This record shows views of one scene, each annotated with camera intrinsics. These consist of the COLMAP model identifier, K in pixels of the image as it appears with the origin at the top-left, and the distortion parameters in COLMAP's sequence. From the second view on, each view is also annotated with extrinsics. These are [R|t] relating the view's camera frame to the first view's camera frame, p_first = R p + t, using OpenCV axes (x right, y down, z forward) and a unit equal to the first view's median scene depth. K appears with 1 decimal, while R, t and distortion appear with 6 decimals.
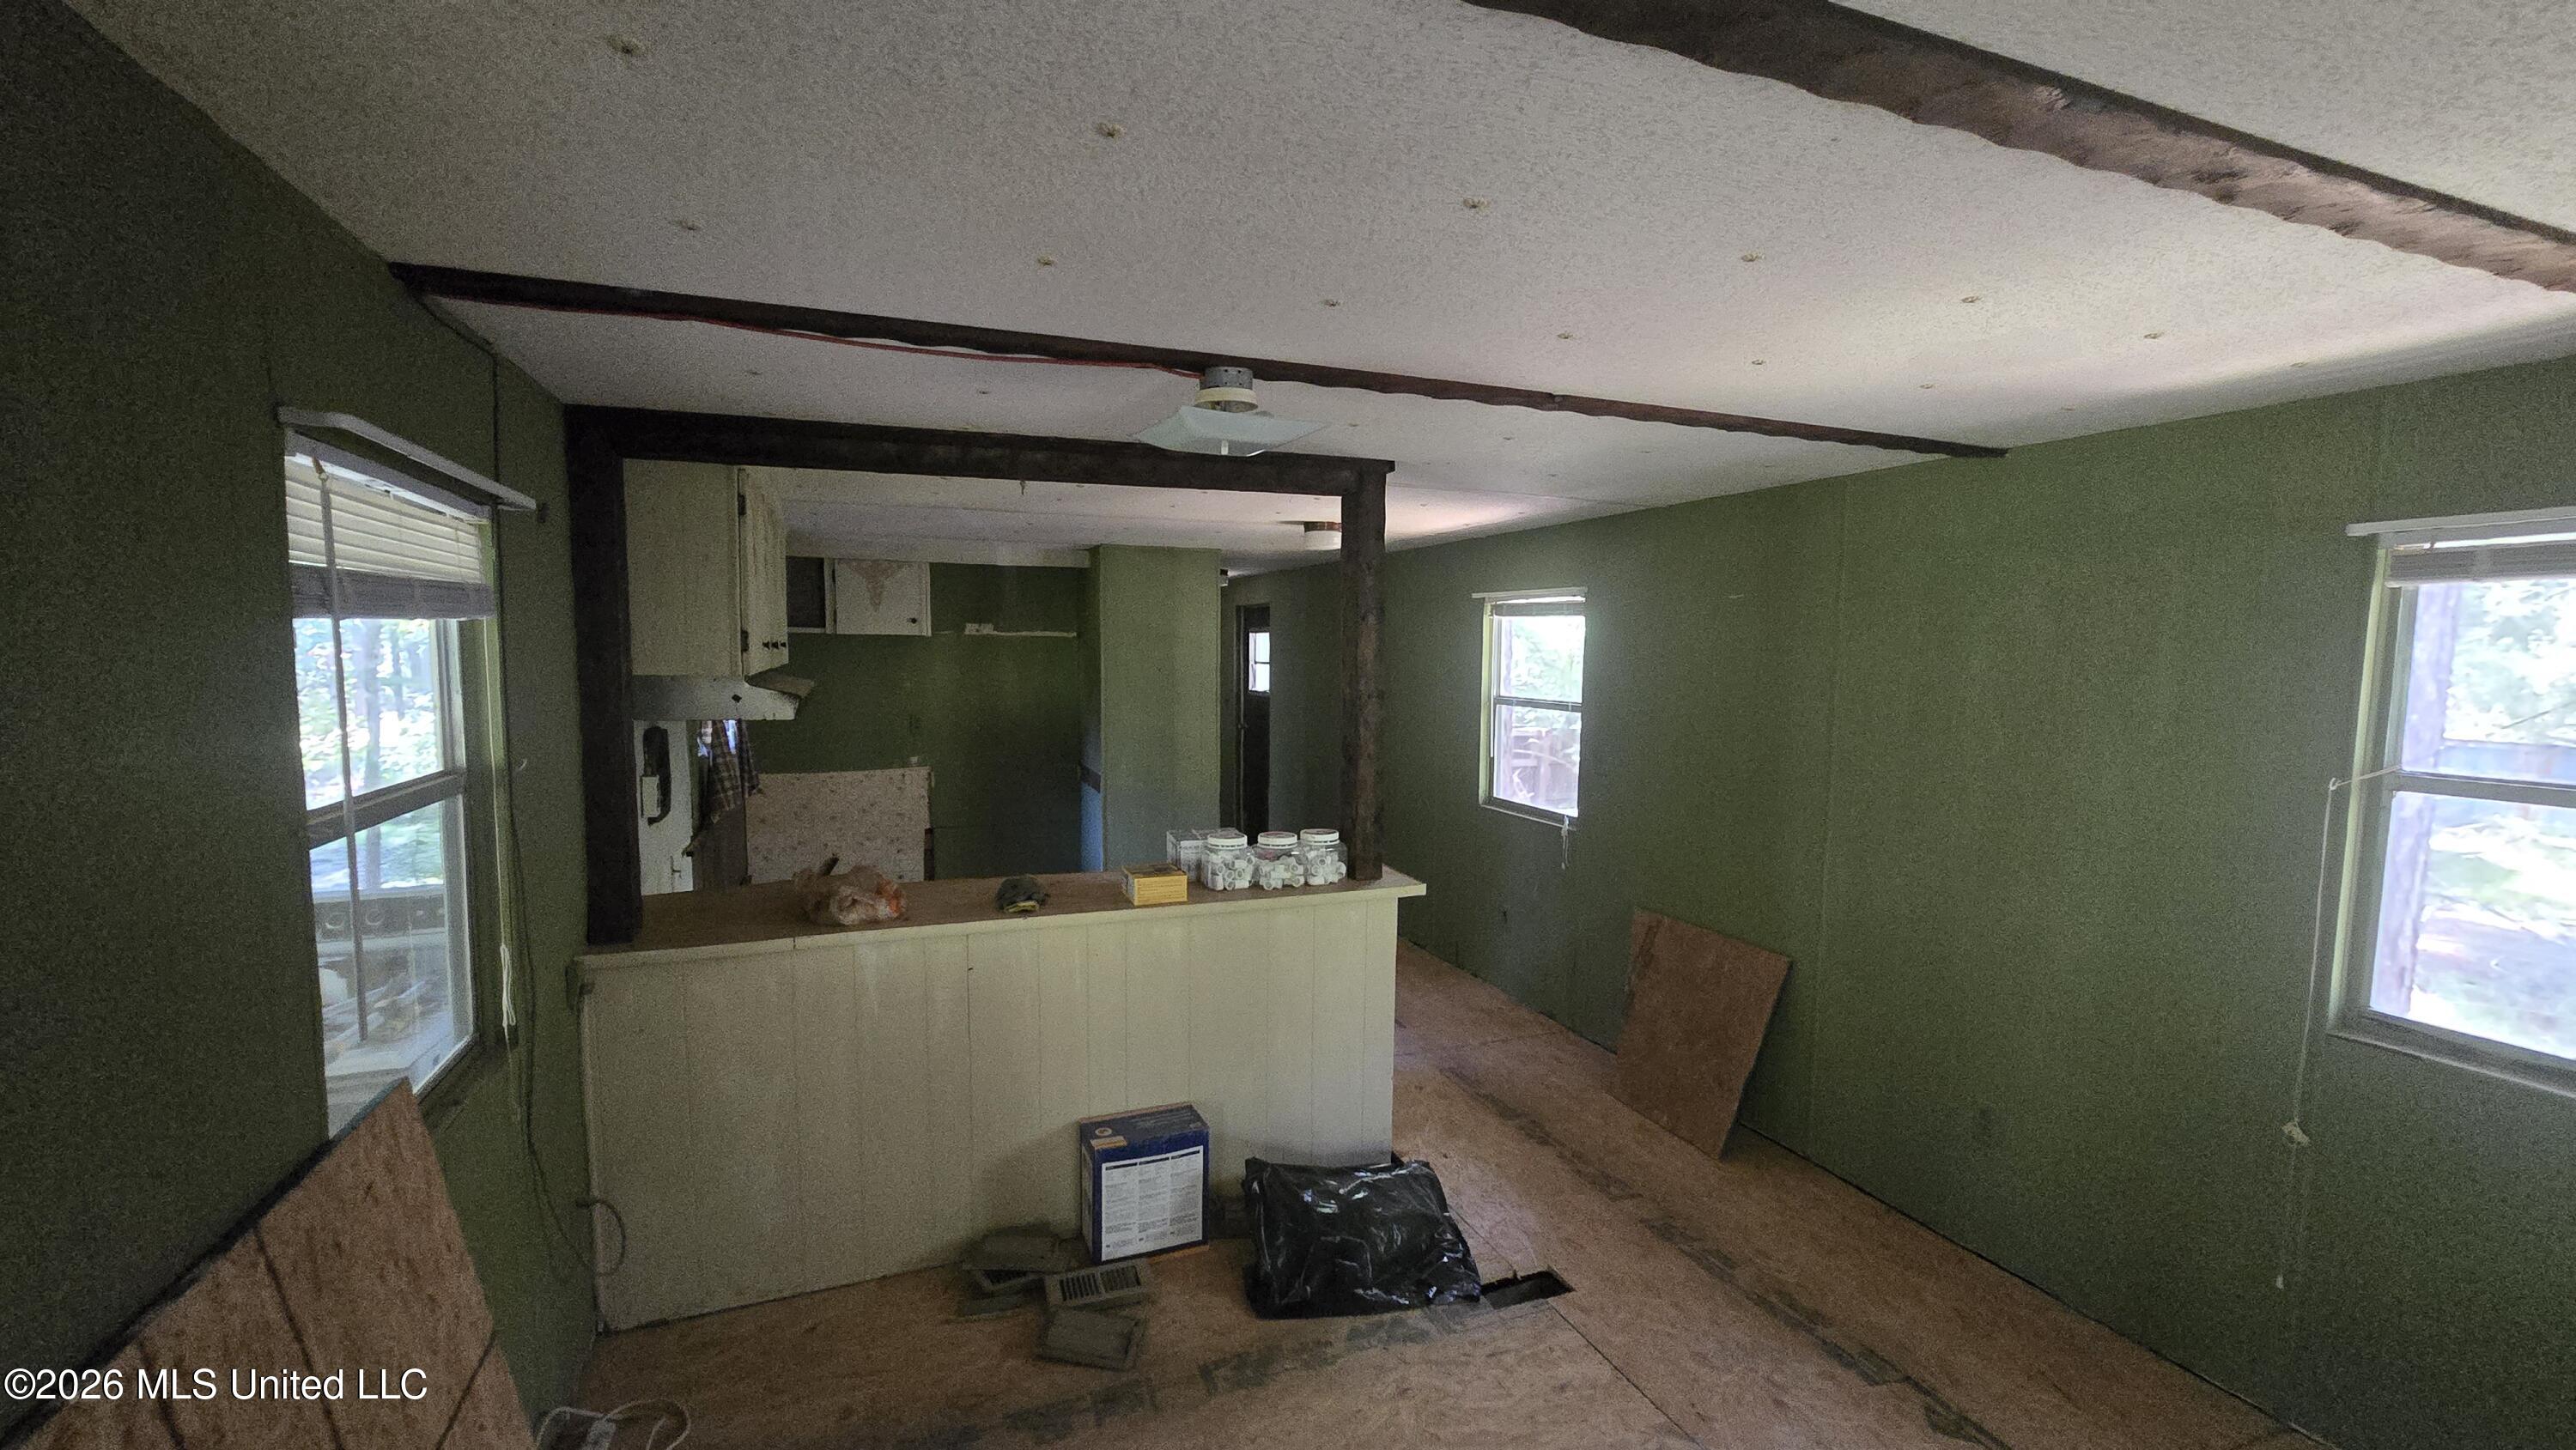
lens RADIAL K [[1055.4, 0, 1293.6], [0, 1055.4, 734.3], [0, 0, 1]] dist [-0.001382, -0.000351]
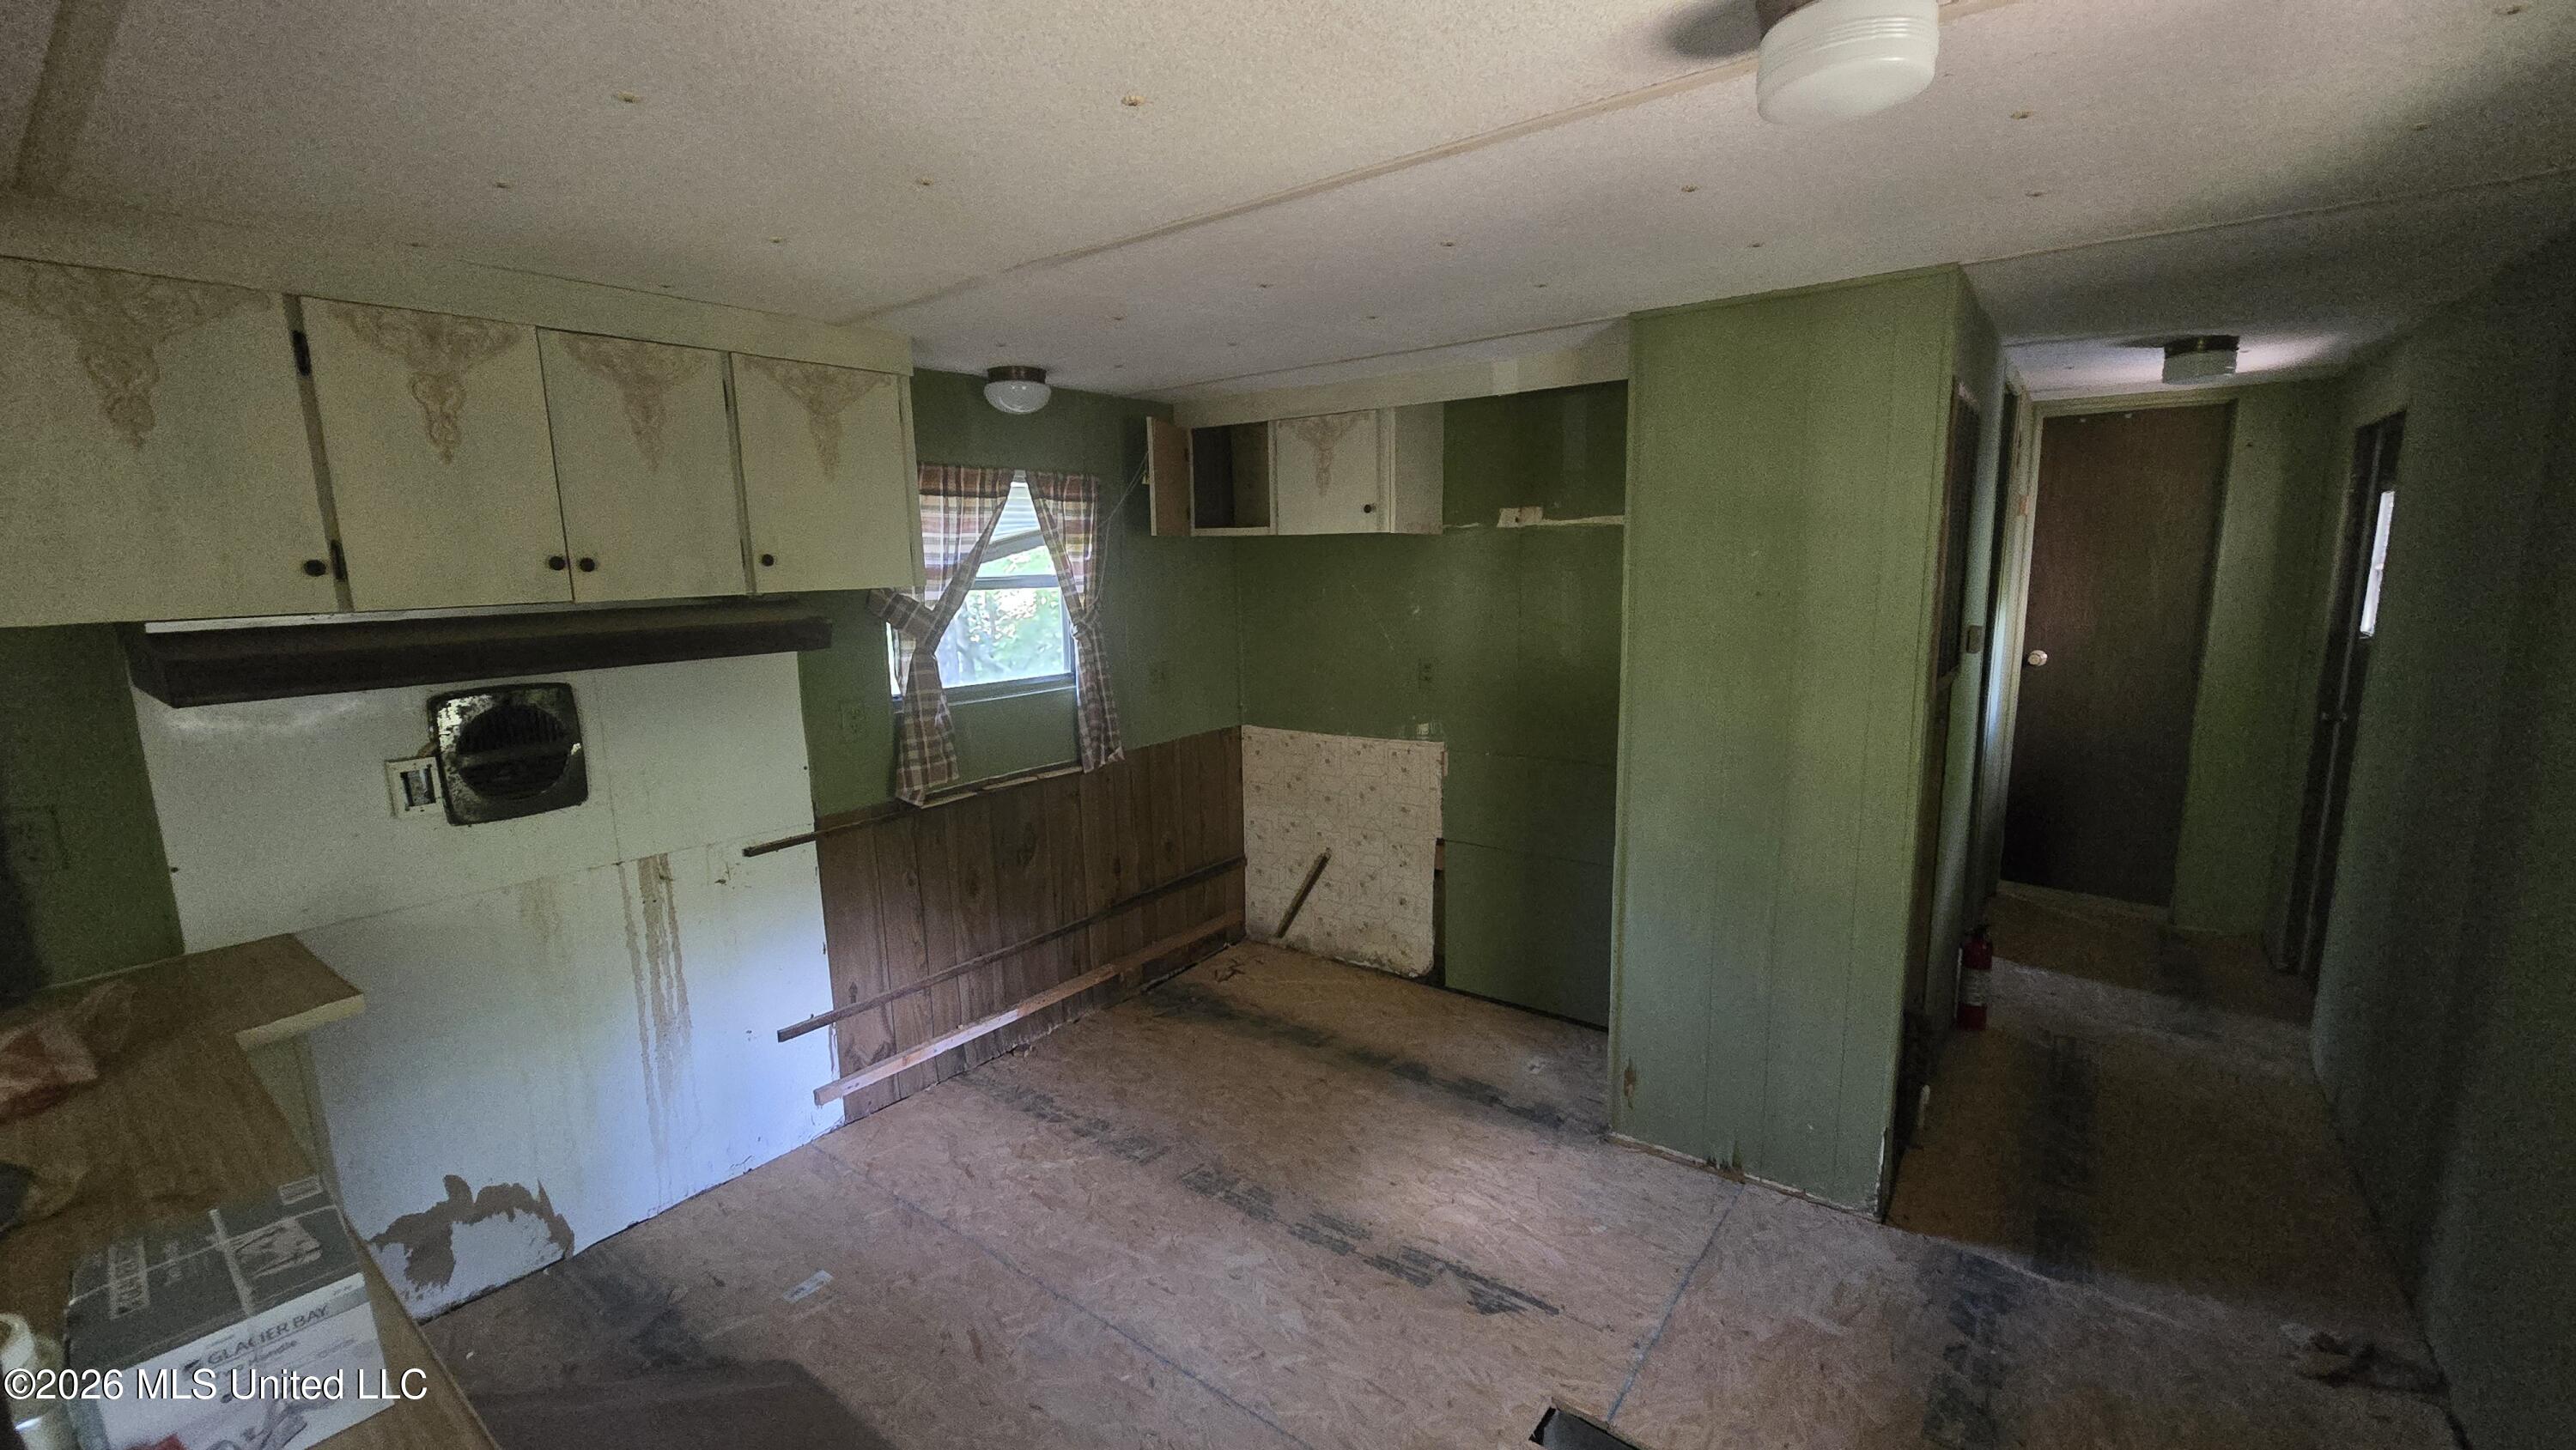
lens RADIAL K [[1055.4, 0, 1293.6], [0, 1055.4, 734.3], [0, 0, 1]] dist [-0.001382, -0.000351]
pose [[0.542115, 0.121083, -0.831535, 0.131330], [-0.044258, 0.992305, 0.115639, -0.043594], [0.839138, -0.025888, 0.543302, 0.587747]]
